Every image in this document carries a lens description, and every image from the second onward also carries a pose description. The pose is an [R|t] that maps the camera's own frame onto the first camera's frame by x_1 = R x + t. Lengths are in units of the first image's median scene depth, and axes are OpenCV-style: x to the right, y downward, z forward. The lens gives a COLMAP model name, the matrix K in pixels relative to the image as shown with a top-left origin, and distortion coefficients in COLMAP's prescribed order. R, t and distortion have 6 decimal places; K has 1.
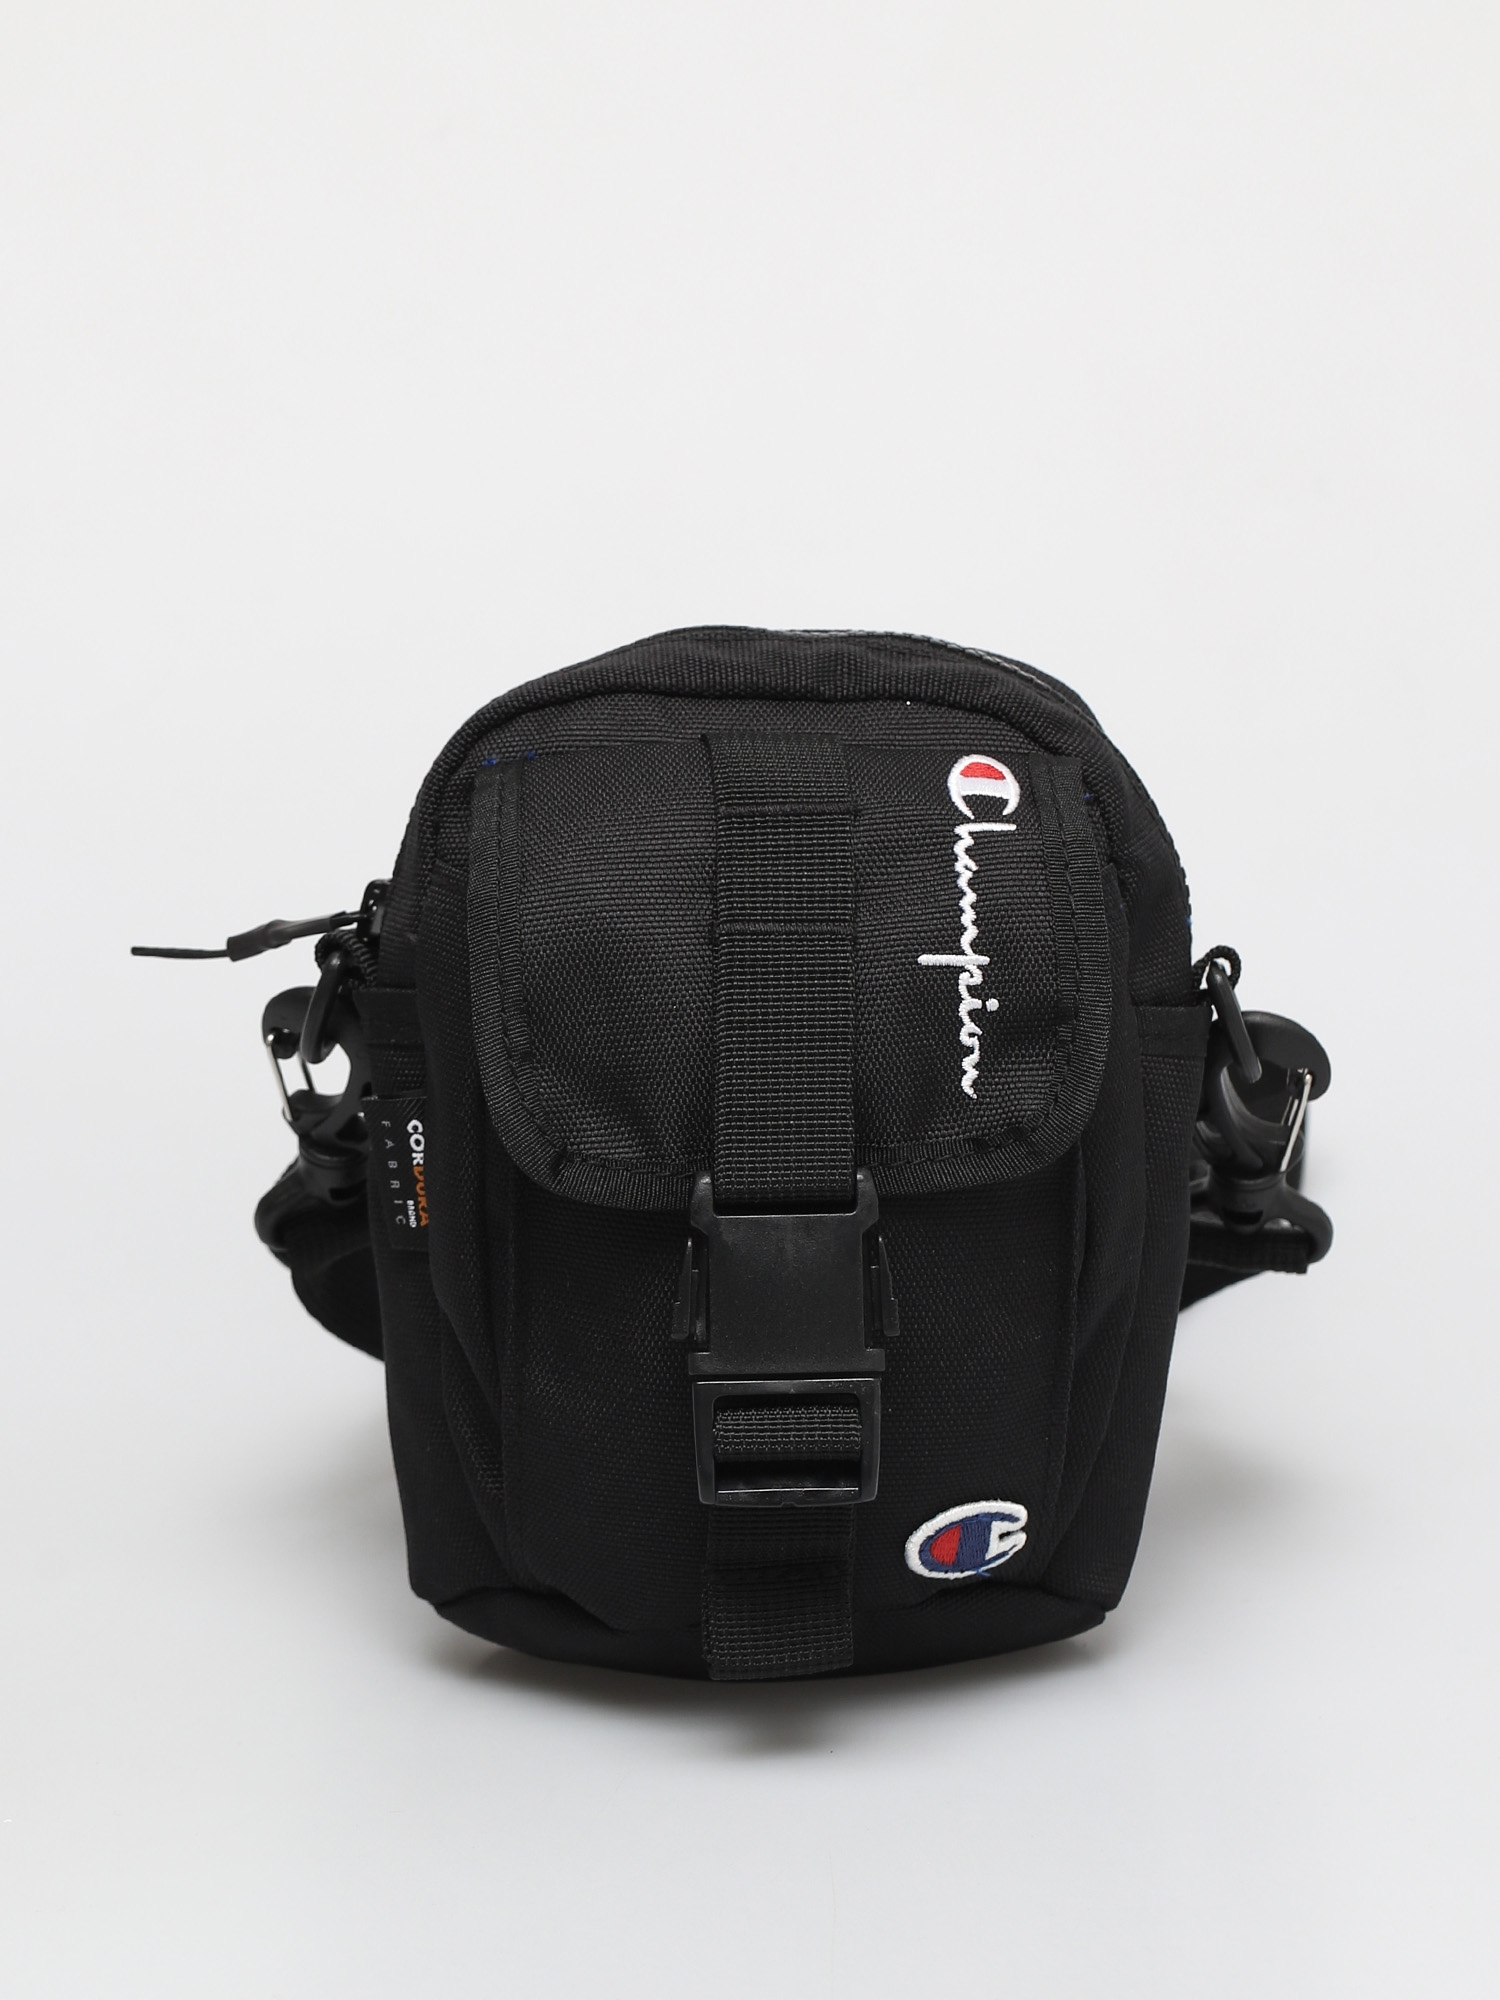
lens RADIAL K [[5673.4, 0, 750.2], [0, 5673.4, 1001.5], [0, 0, 1]] dist [-0.598300, 0.000000]
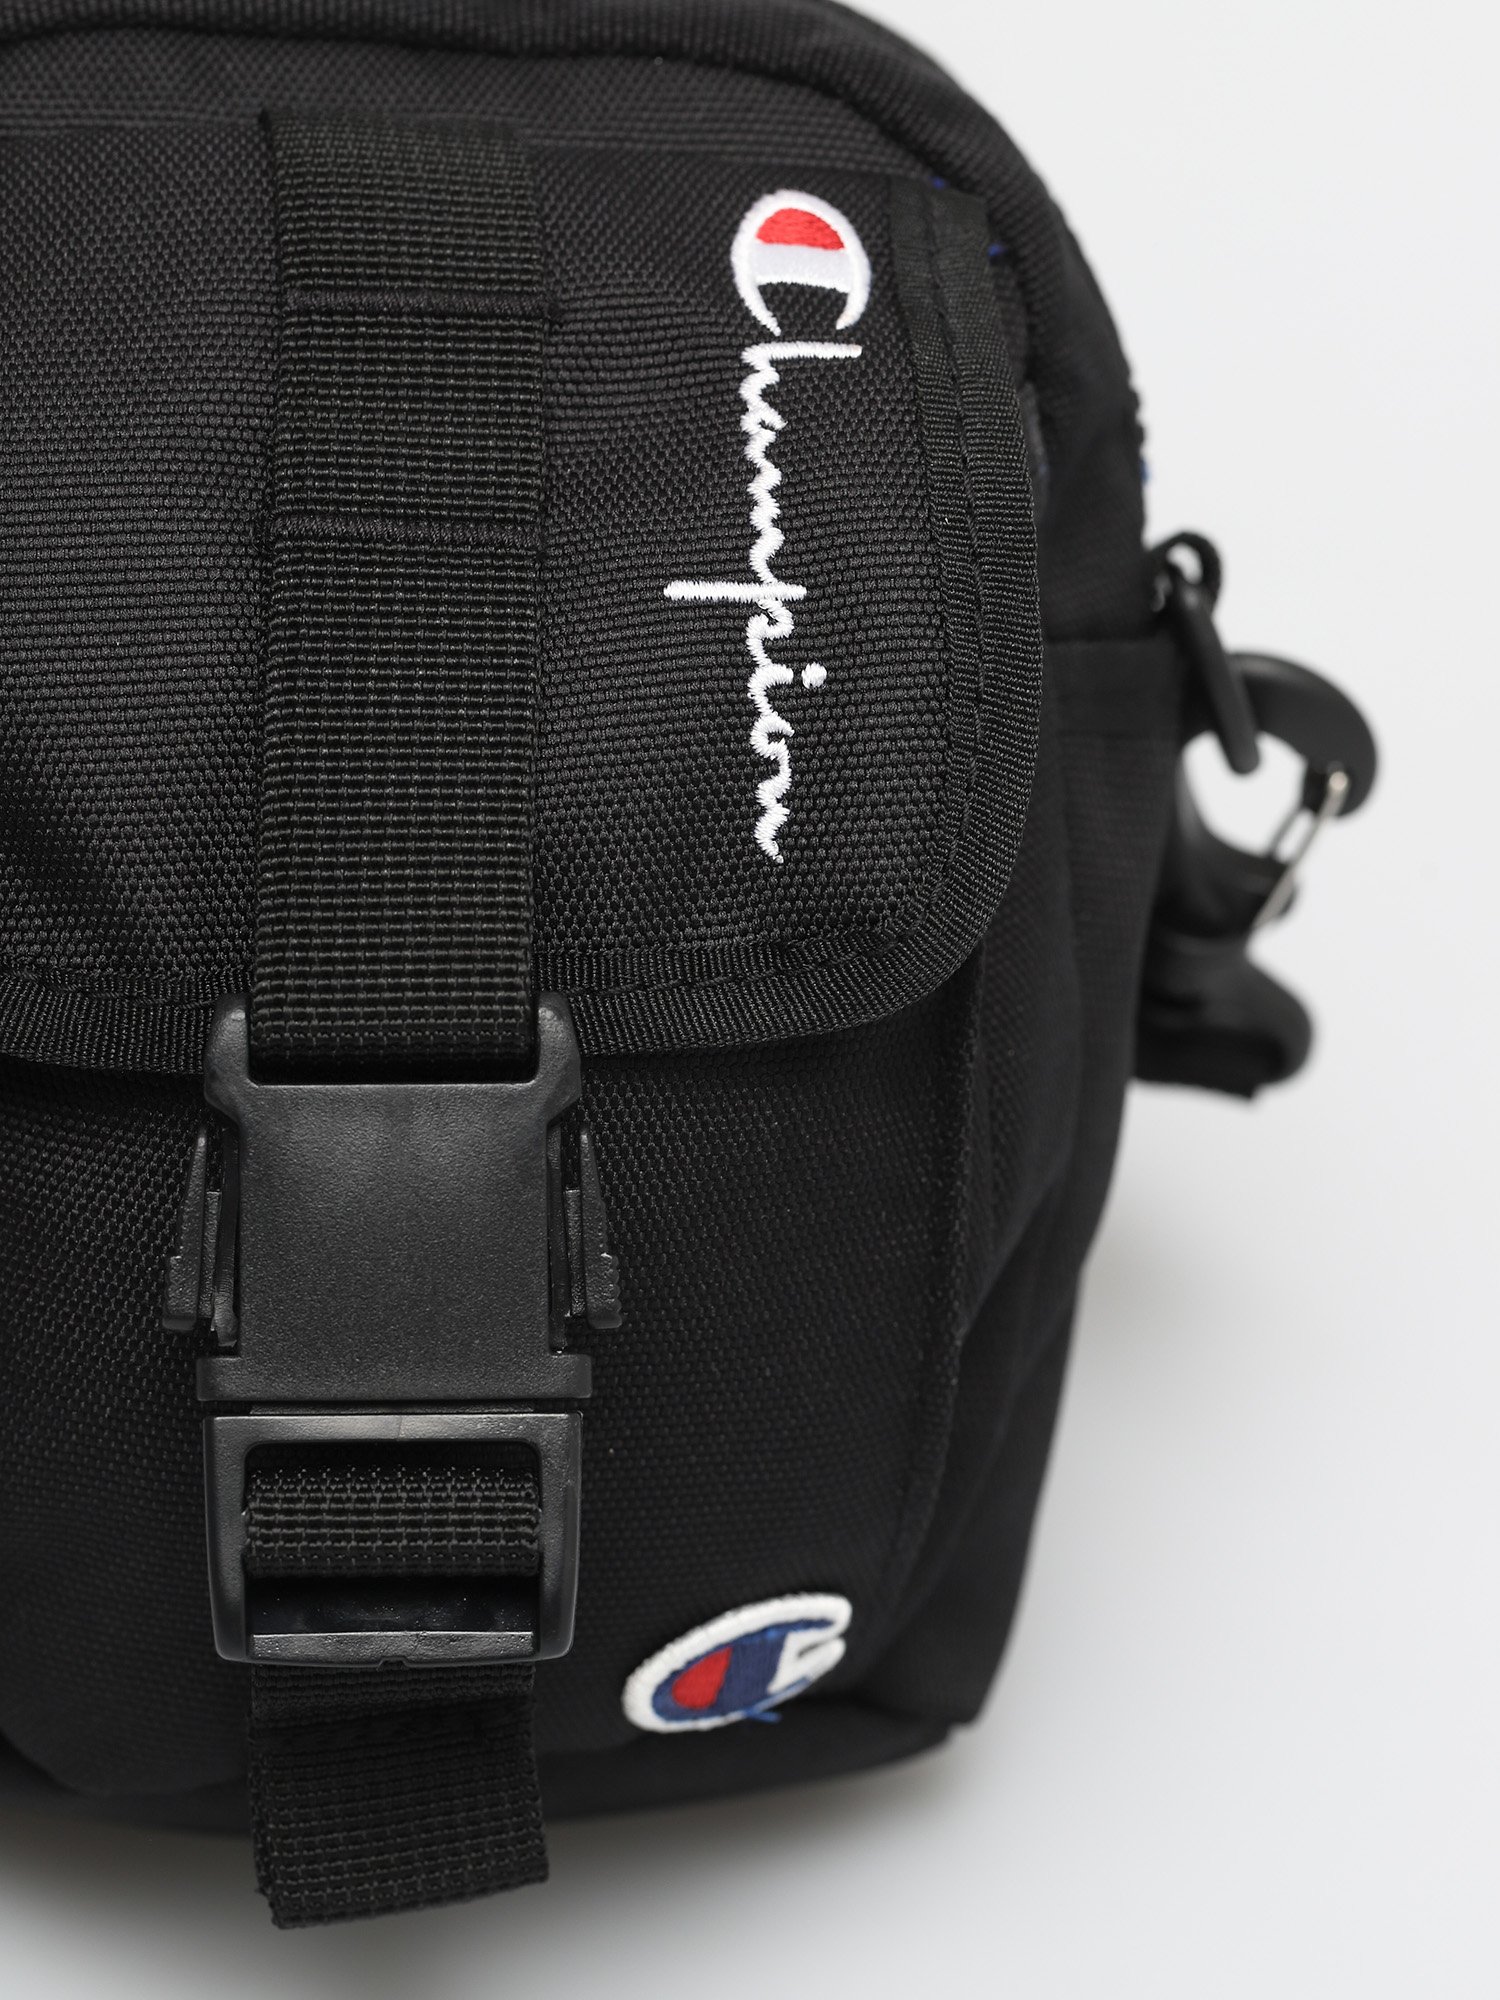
lens RADIAL K [[5673.4, 0, 743.4], [0, 5673.4, 996.5], [0, 0, 1]] dist [-0.598300, 0.000000]
pose [[0.998772, 0.019404, 0.045587, 0.013730], [-0.021817, 0.998353, 0.053051, 0.002392], [-0.044483, -0.053980, 0.997551, 0.491481]]
